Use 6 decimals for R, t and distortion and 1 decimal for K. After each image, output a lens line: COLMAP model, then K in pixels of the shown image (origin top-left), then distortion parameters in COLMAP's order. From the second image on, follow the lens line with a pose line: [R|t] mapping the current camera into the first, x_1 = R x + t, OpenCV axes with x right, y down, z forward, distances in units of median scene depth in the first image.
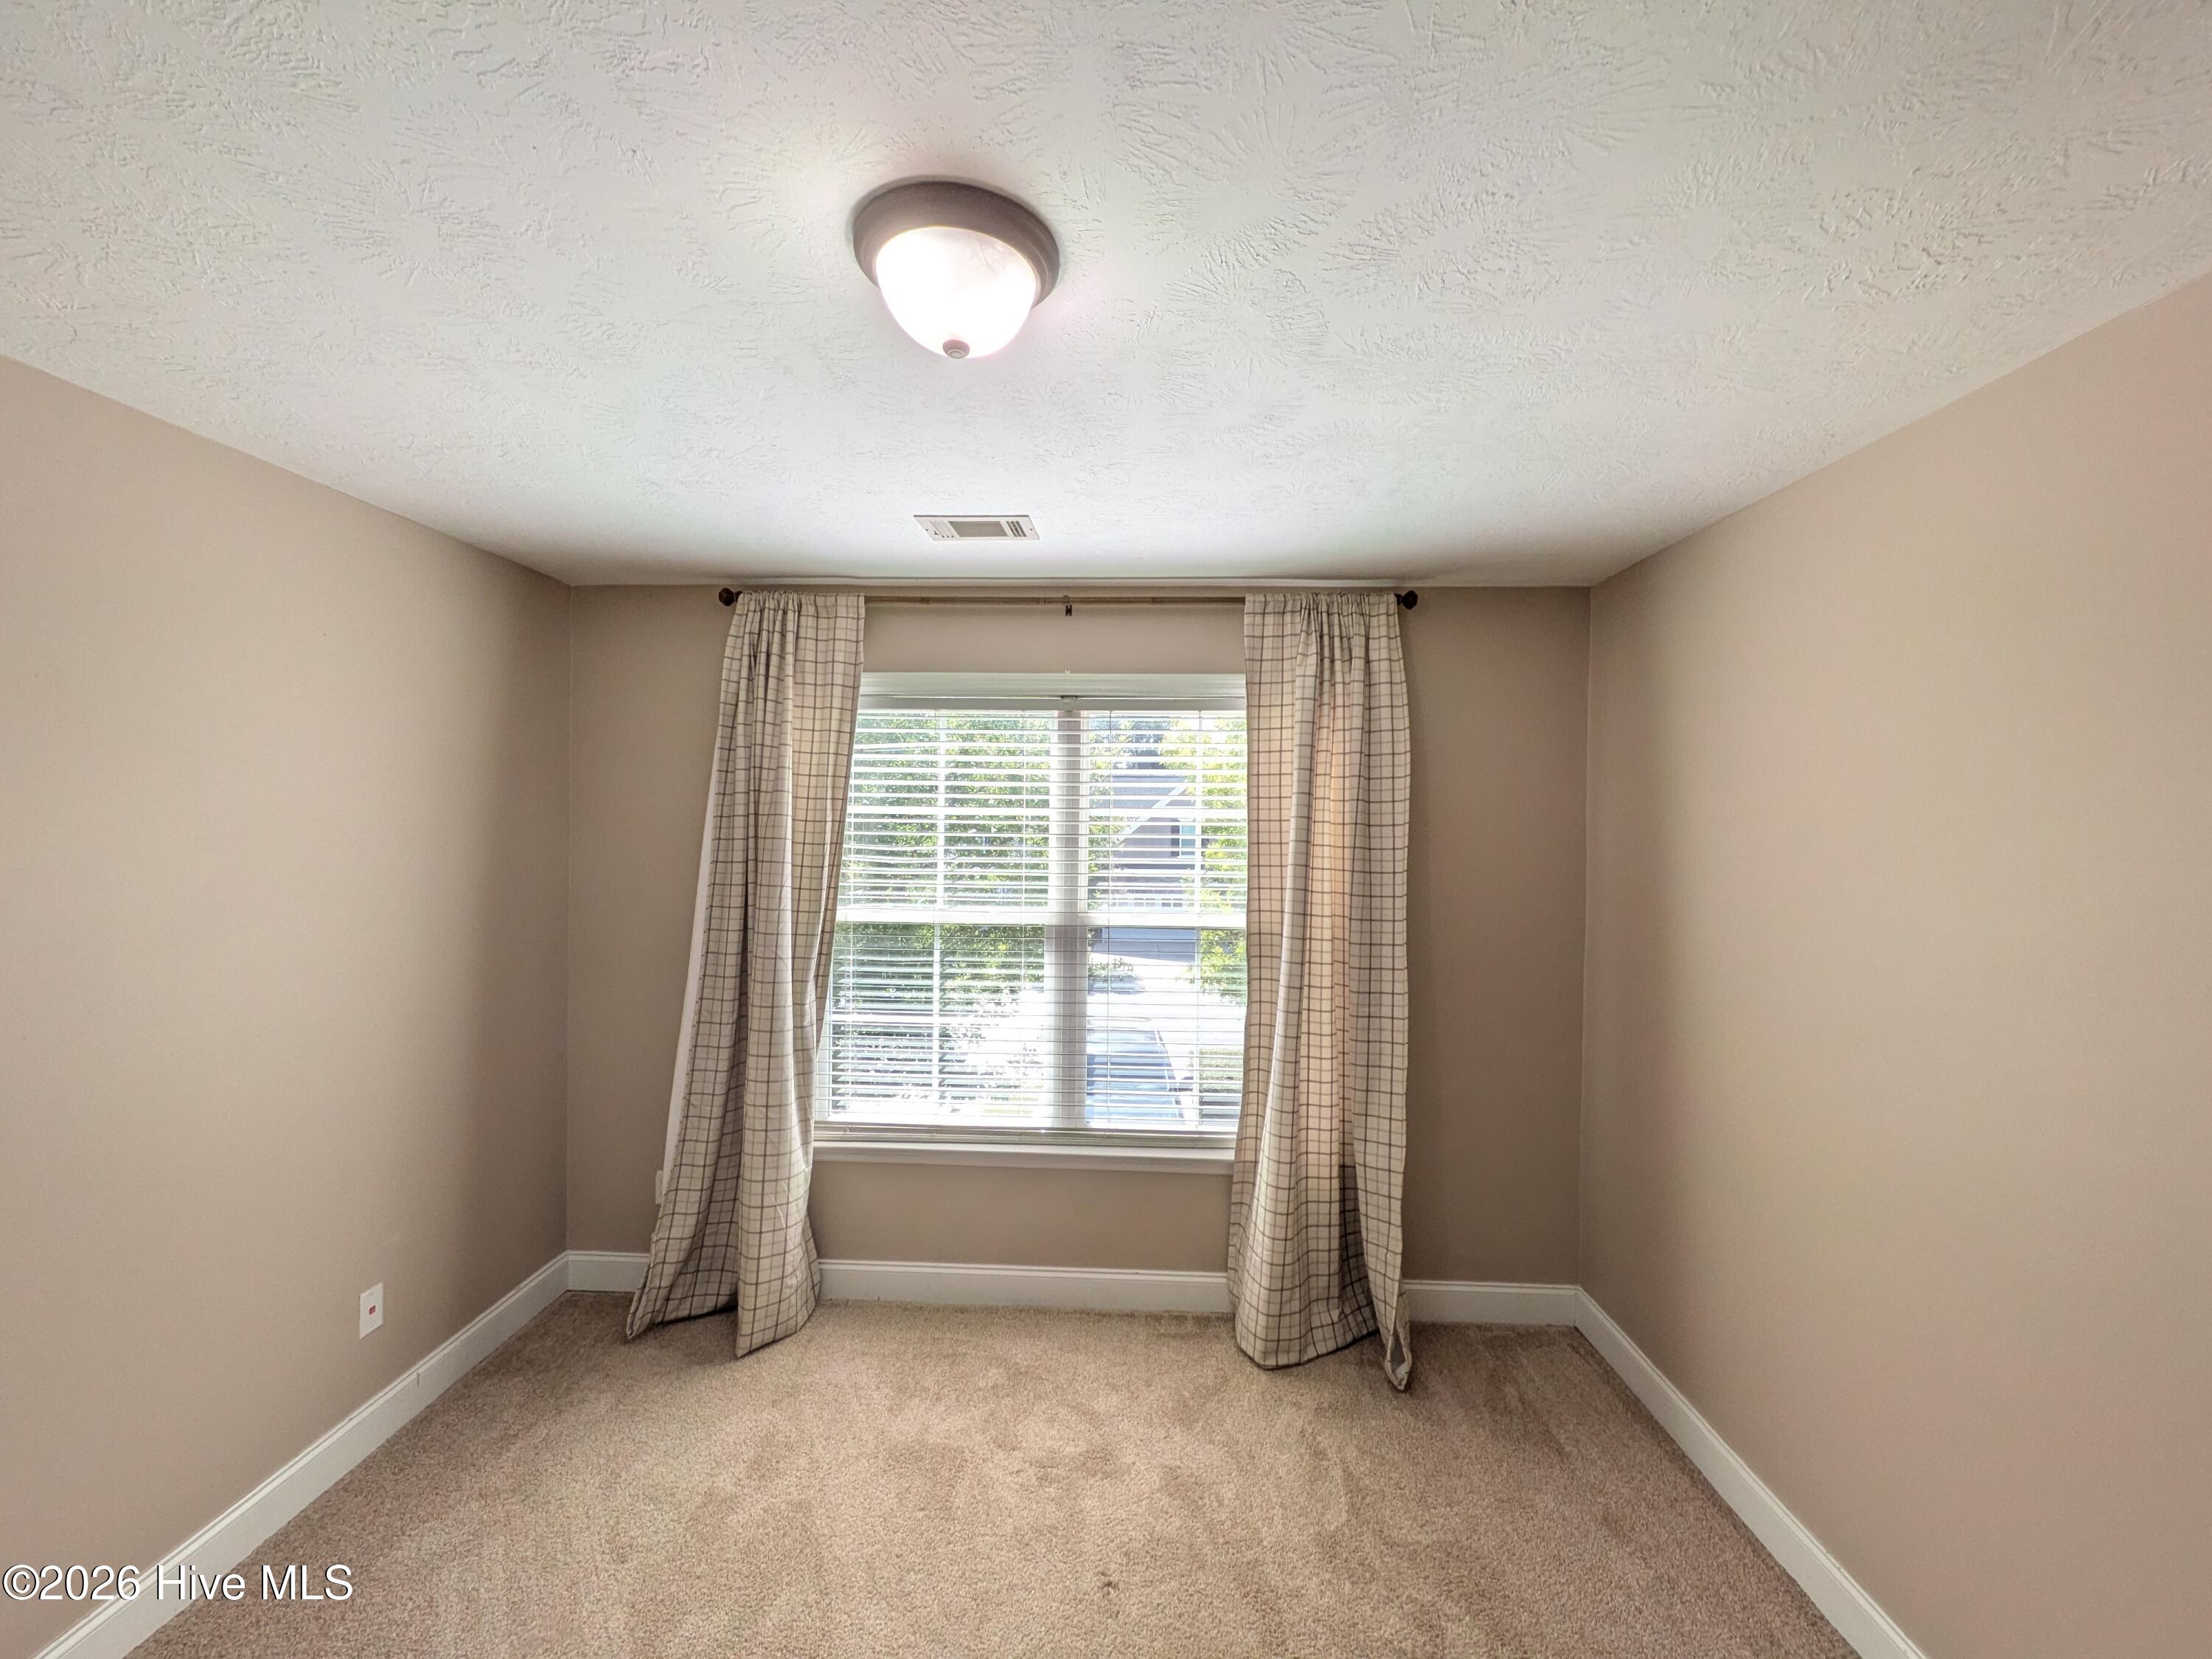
lens RADIAL K [[881.2, 0, 1100.8], [0, 881.2, 815.7], [0, 0, 1]] dist [0.003153, 0.000089]
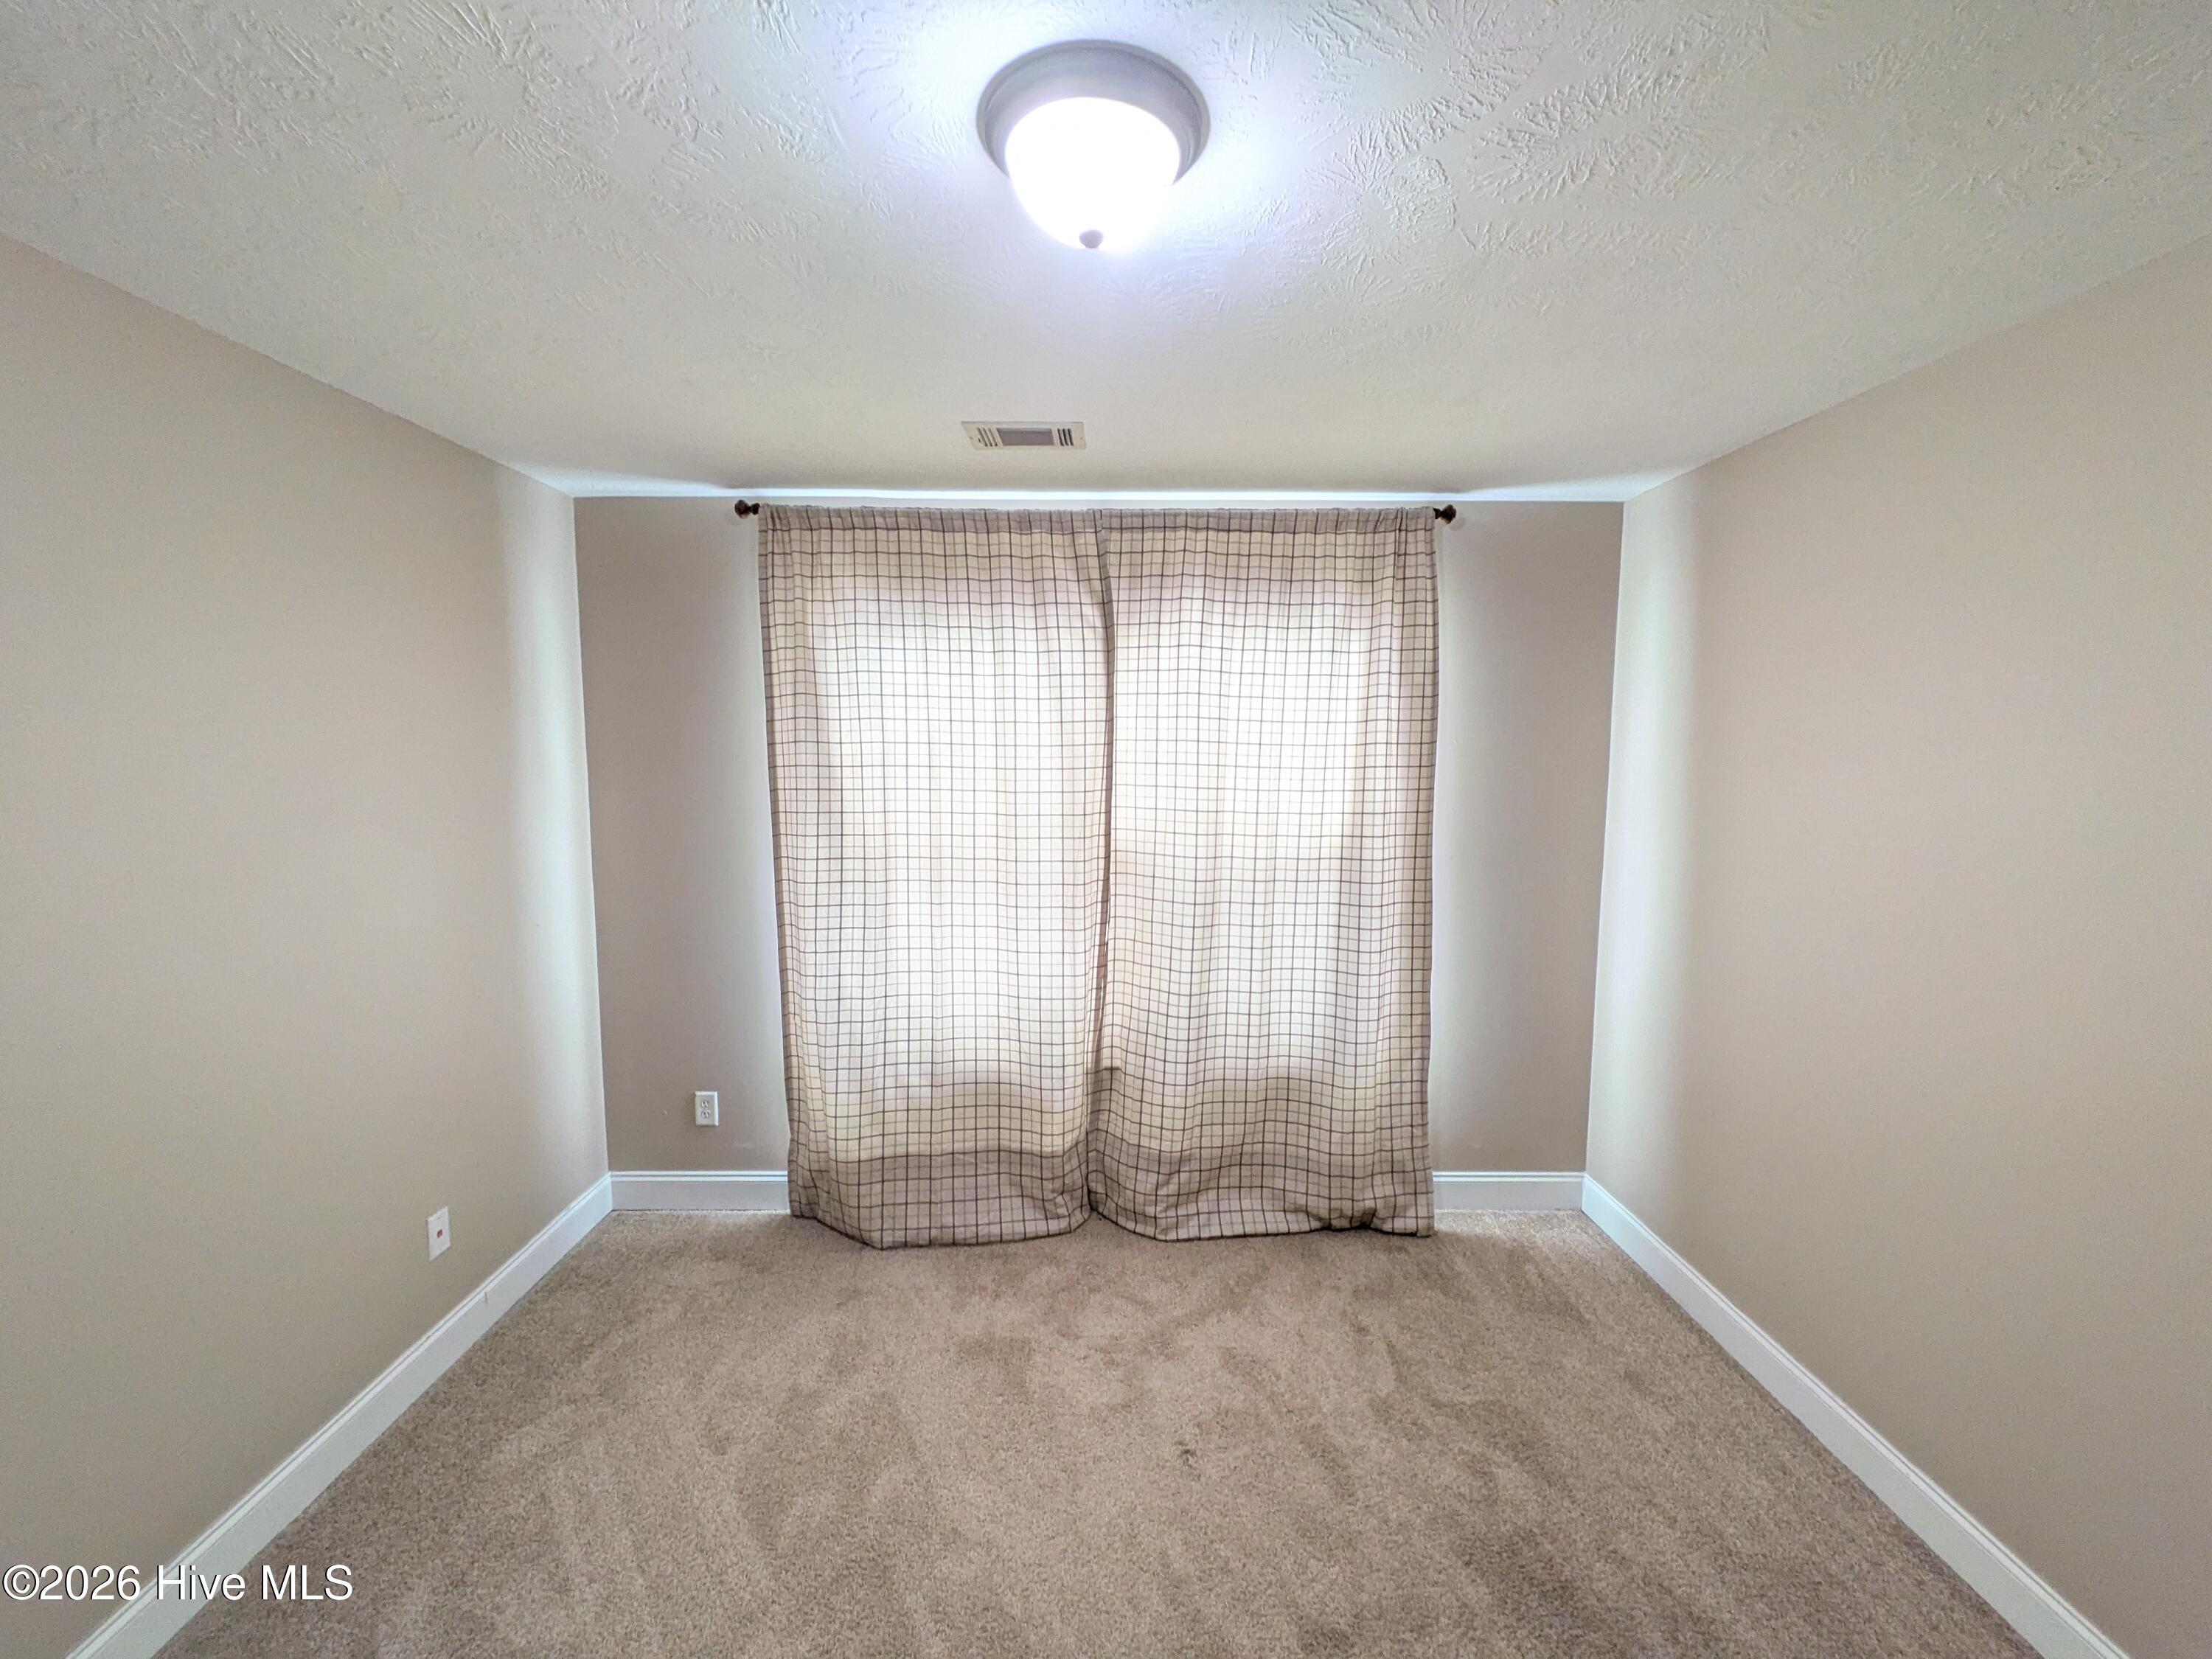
lens RADIAL K [[881.2, 0, 1104.9], [0, 881.2, 814.9], [0, 0, 1]] dist [0.003153, 0.000089]
pose [[0.998826, -0.013384, 0.046564, -0.115187], [0.009299, 0.996178, 0.086851, 0.003118], [-0.047548, -0.086316, 0.995132, 0.002180]]
